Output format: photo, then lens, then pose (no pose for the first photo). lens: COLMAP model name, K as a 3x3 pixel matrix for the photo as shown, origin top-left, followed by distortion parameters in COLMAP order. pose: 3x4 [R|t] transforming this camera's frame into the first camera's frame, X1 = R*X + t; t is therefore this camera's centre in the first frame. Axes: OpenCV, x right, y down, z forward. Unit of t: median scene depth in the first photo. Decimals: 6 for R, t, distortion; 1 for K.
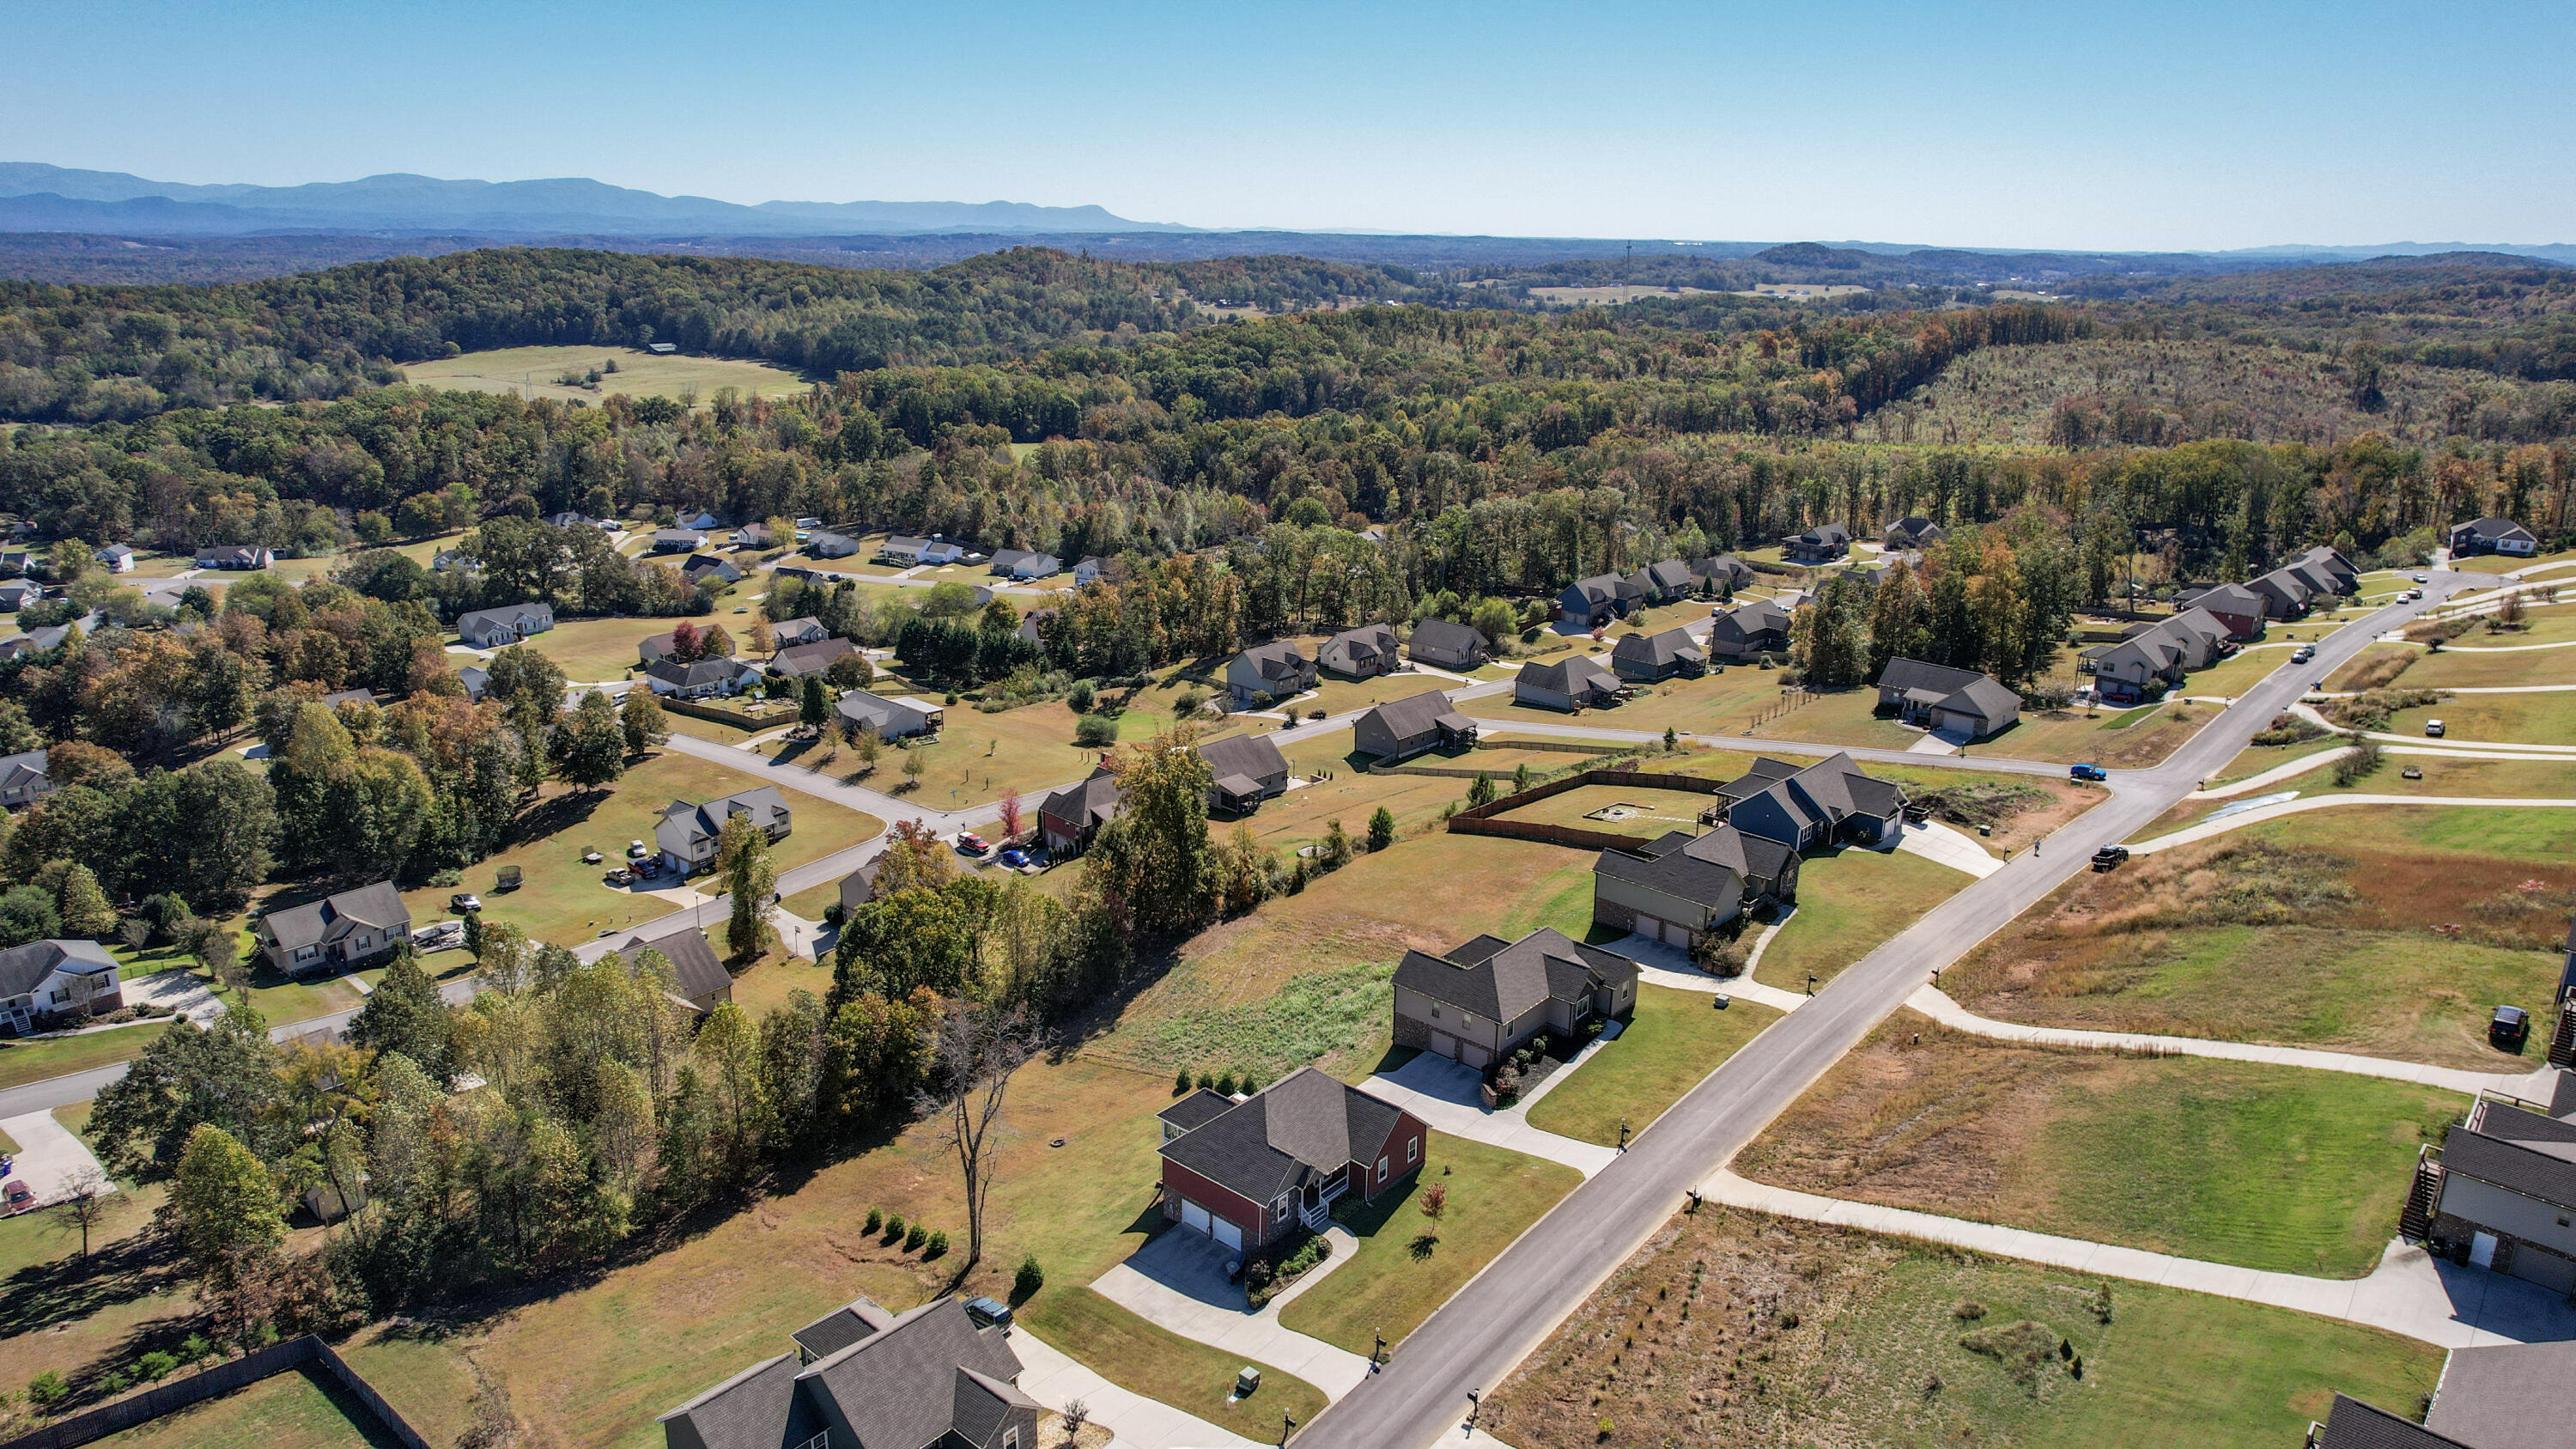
lens RADIAL K [[1647.4, 0, 1286.0], [0, 1647.4, 726.6], [0, 0, 1]] dist [-0.071352, 0.067100]
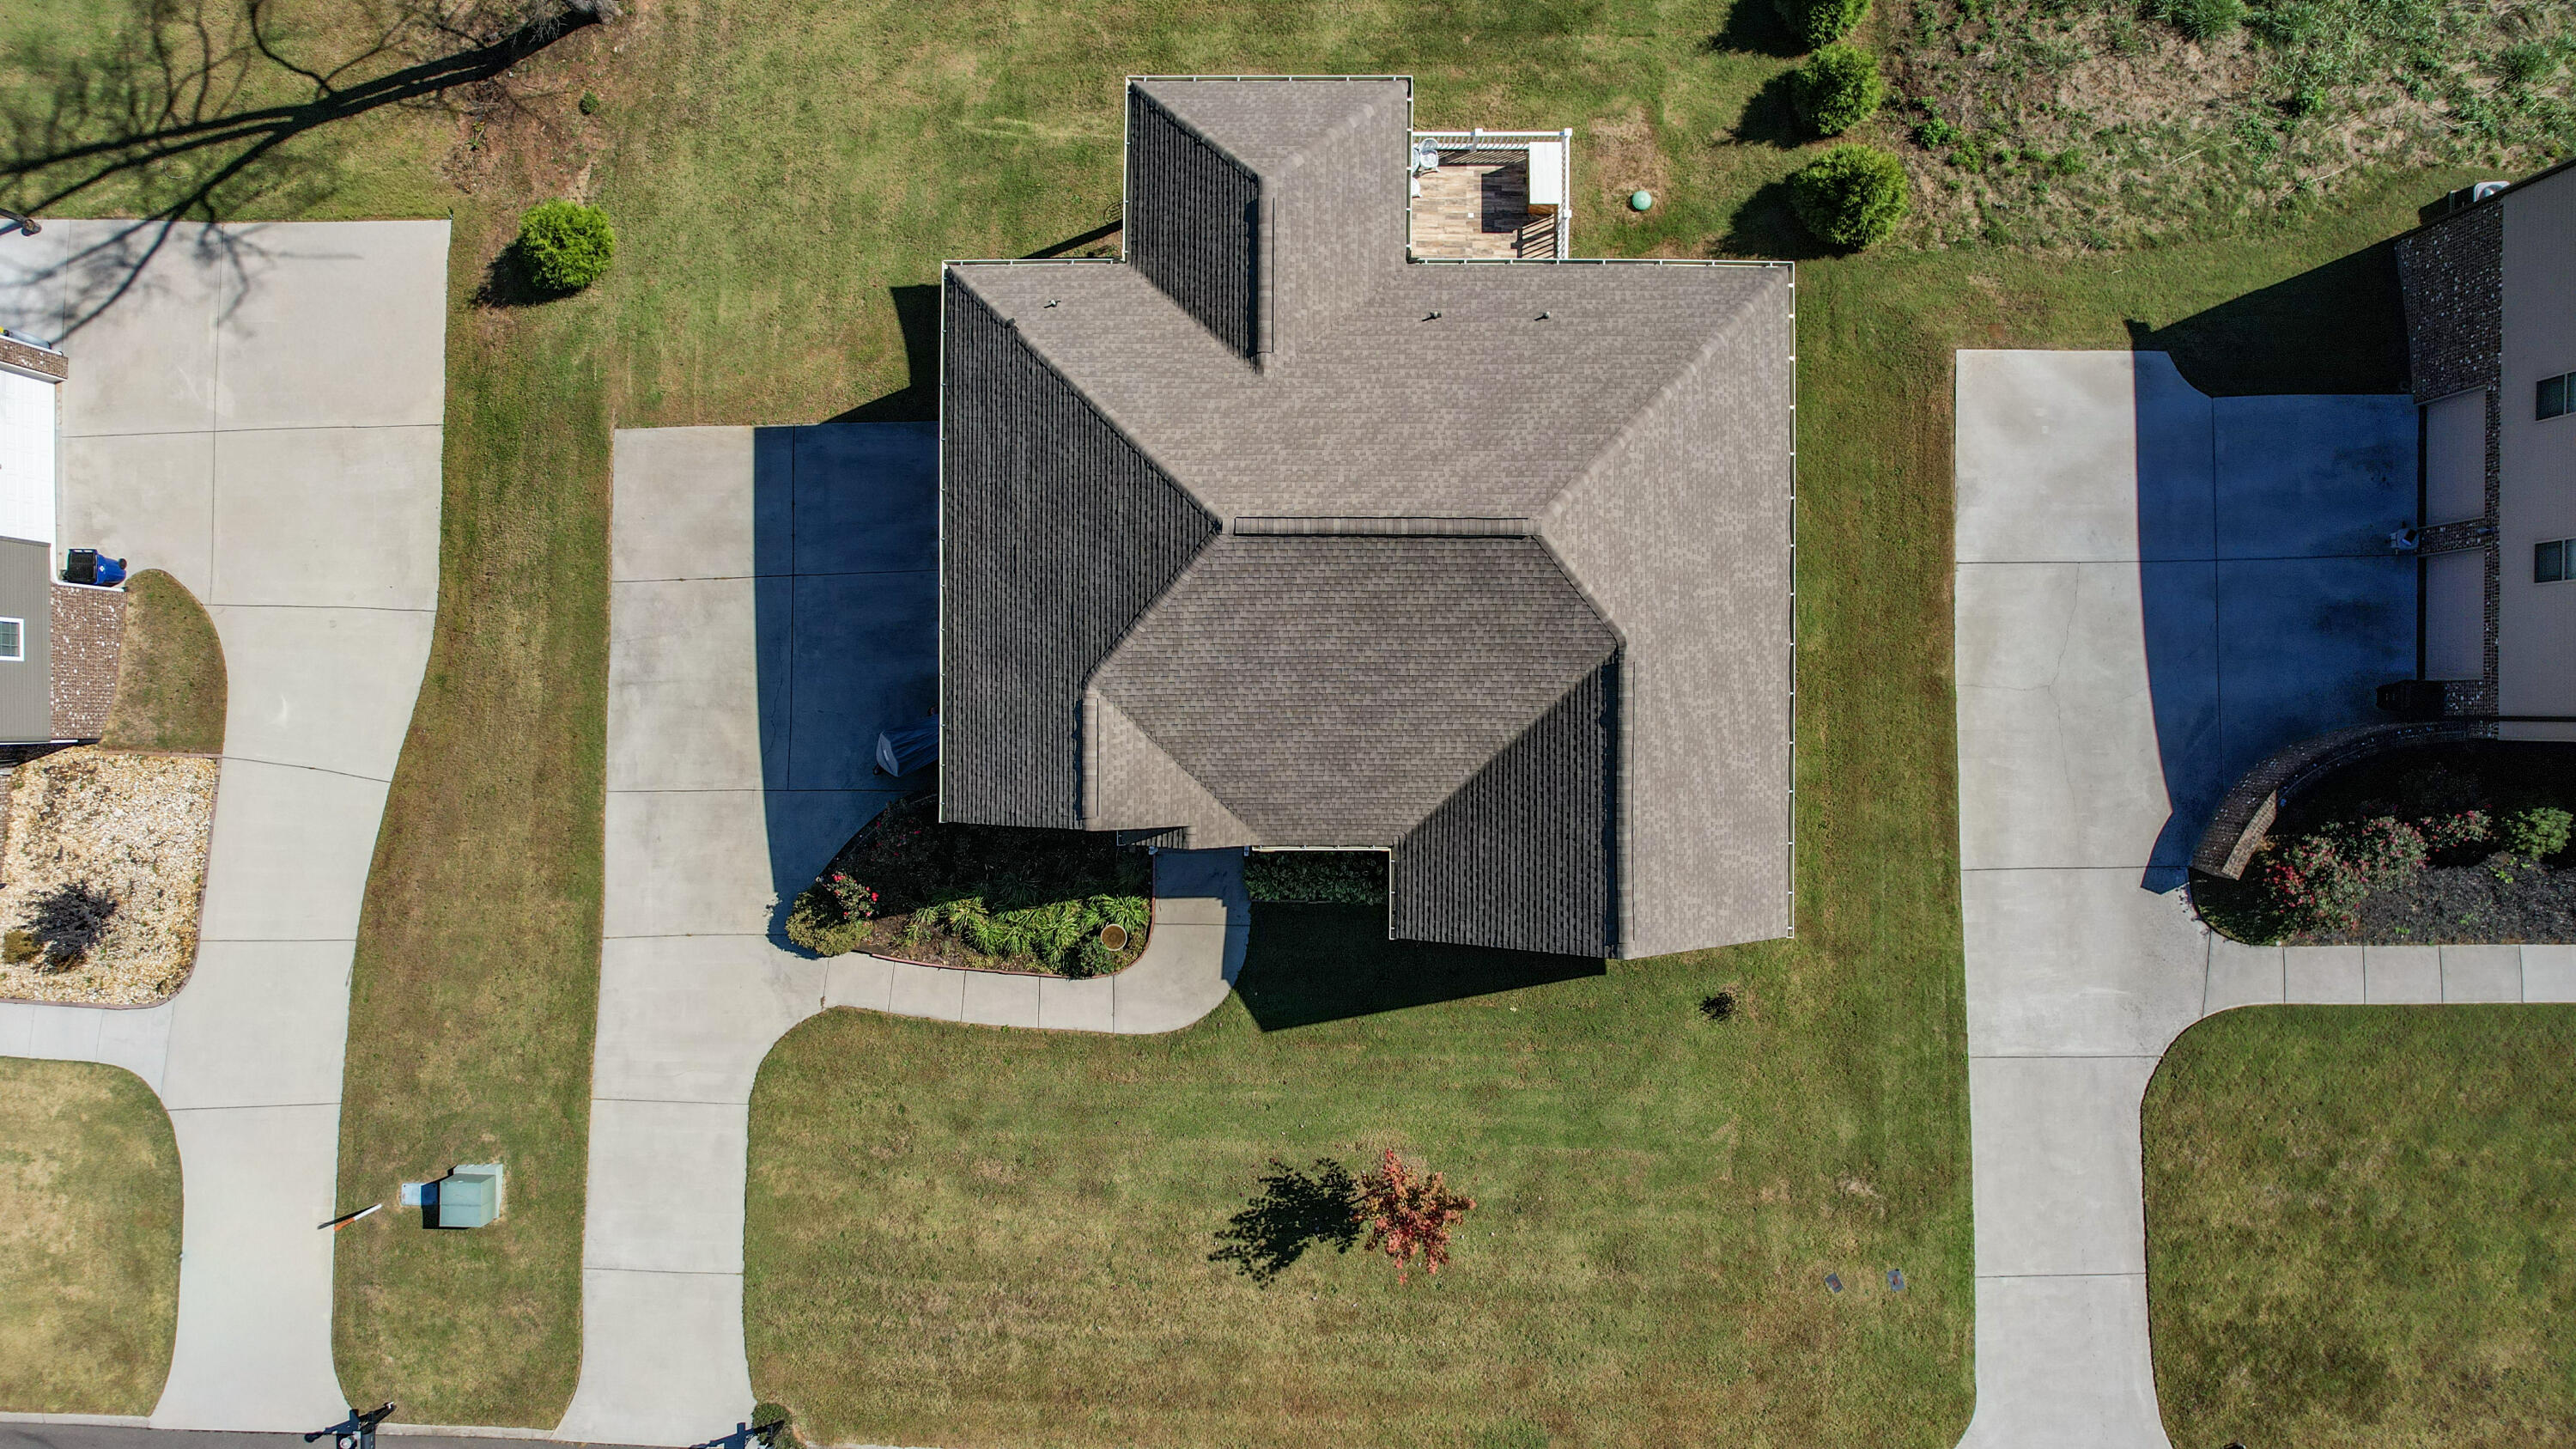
lens RADIAL K [[1647.4, 0, 1283.7], [0, 1647.4, 733.1], [0, 0, 1]] dist [-0.071352, 0.067100]
pose [[0.652925, 0.757393, -0.006736, 0.002867], [-0.215457, 0.194250, 0.956998, 0.001505], [0.726132, -0.623396, 0.290016, 0.173085]]
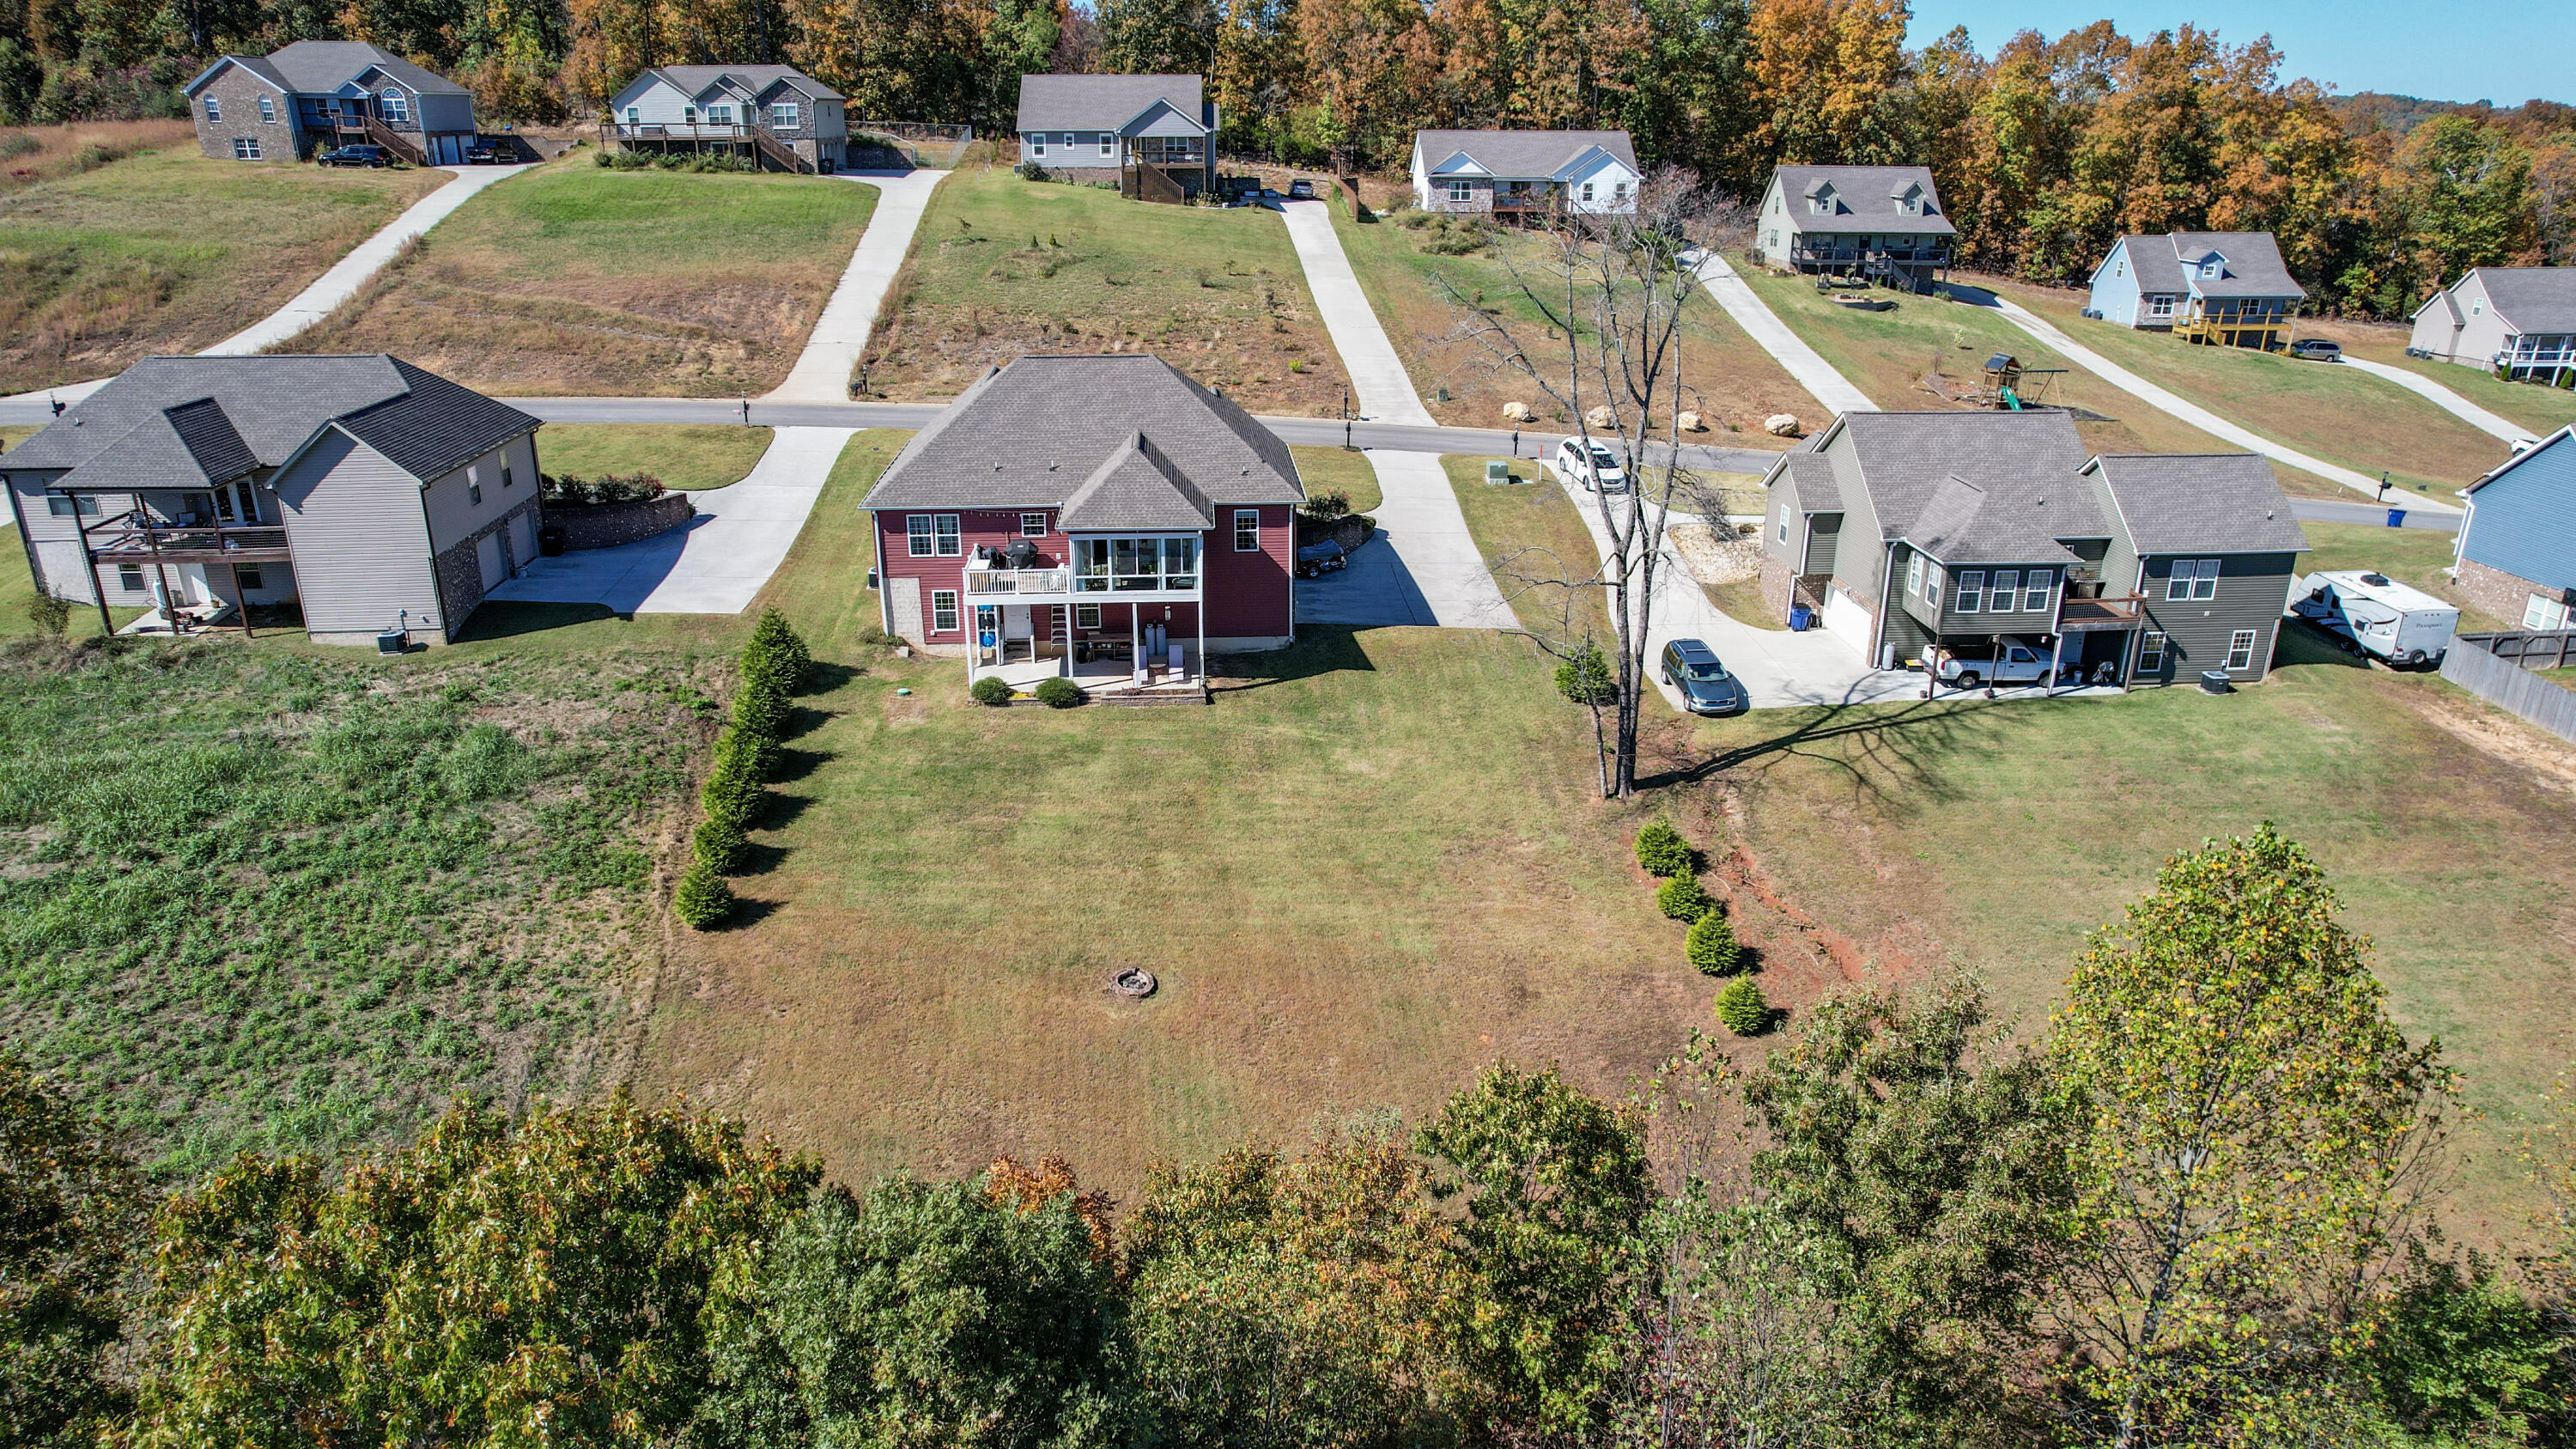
lens RADIAL K [[1647.4, 0, 1283.8], [0, 1647.4, 726.0], [0, 0, 1]] dist [-0.071352, 0.067100]
pose [[-0.705442, -0.261261, 0.658858, -0.081316], [0.200073, 0.818374, 0.538734, 0.007554], [-0.679943, 0.511865, -0.525044, 0.247387]]
